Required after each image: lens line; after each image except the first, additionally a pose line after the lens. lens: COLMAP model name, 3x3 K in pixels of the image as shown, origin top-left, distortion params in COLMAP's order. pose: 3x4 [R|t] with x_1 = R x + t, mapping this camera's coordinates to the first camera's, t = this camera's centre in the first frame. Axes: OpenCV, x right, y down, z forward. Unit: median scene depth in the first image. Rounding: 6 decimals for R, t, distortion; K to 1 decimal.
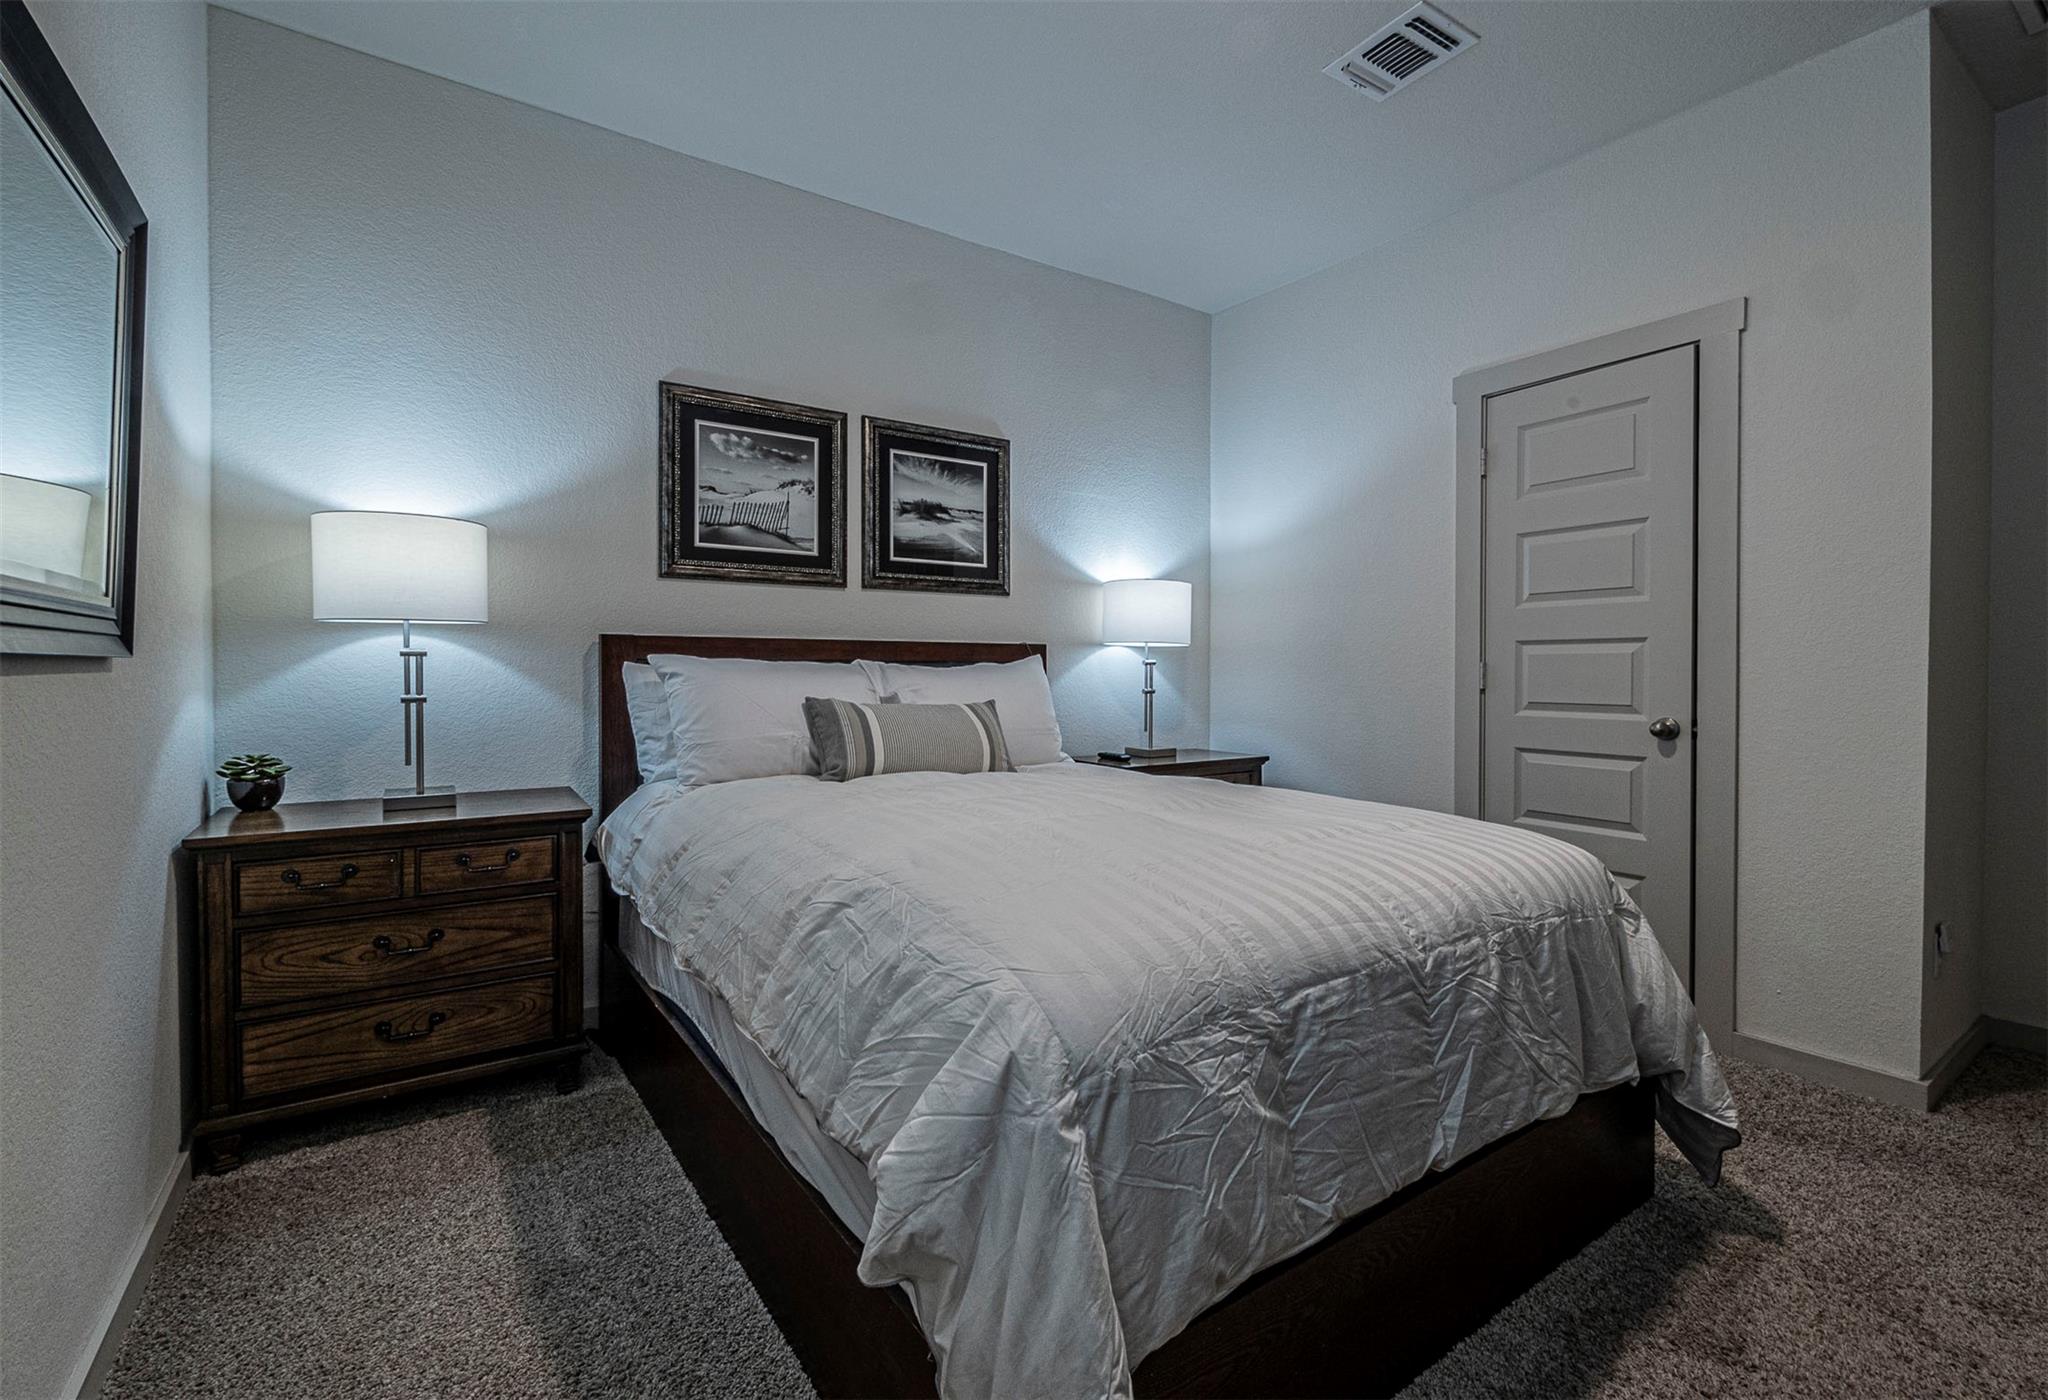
lens RADIAL K [[901.8, 0, 1031.9], [0, 901.8, 684.0], [0, 0, 1]] dist [-0.001562, -0.000360]
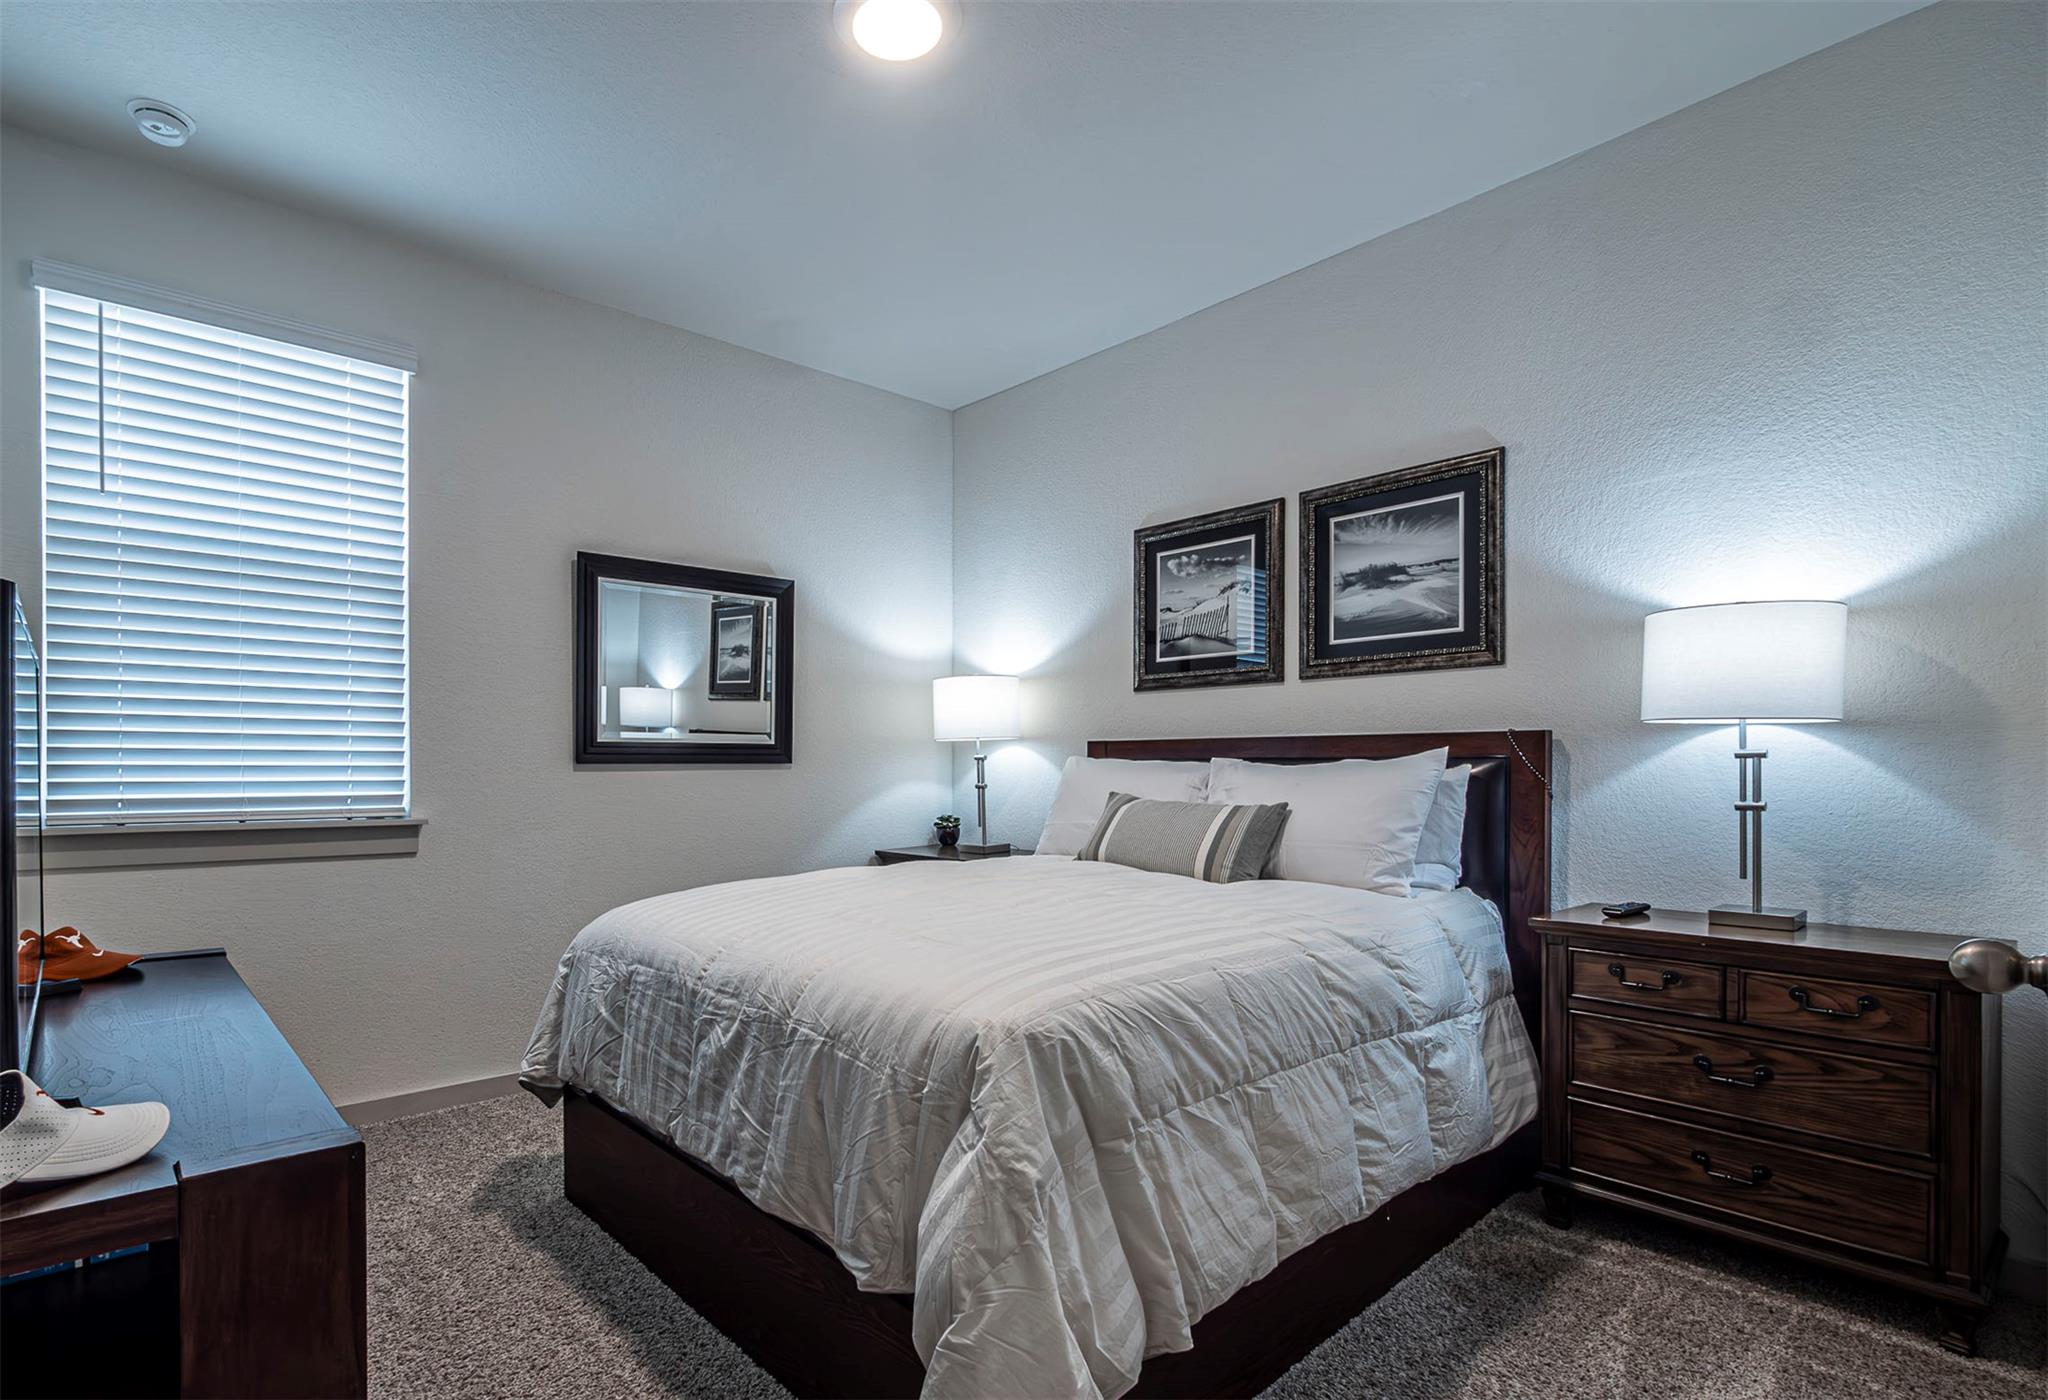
lens RADIAL K [[1027.8, 0, 1022.0], [0, 1027.8, 798.9], [0, 0, 1]] dist [-0.003015, -0.000388]
pose [[0.142461, 0.025855, -0.989463, 0.807964], [-0.018593, 0.999552, 0.023442, -0.003672], [0.989626, 0.015057, 0.142878, 0.562336]]
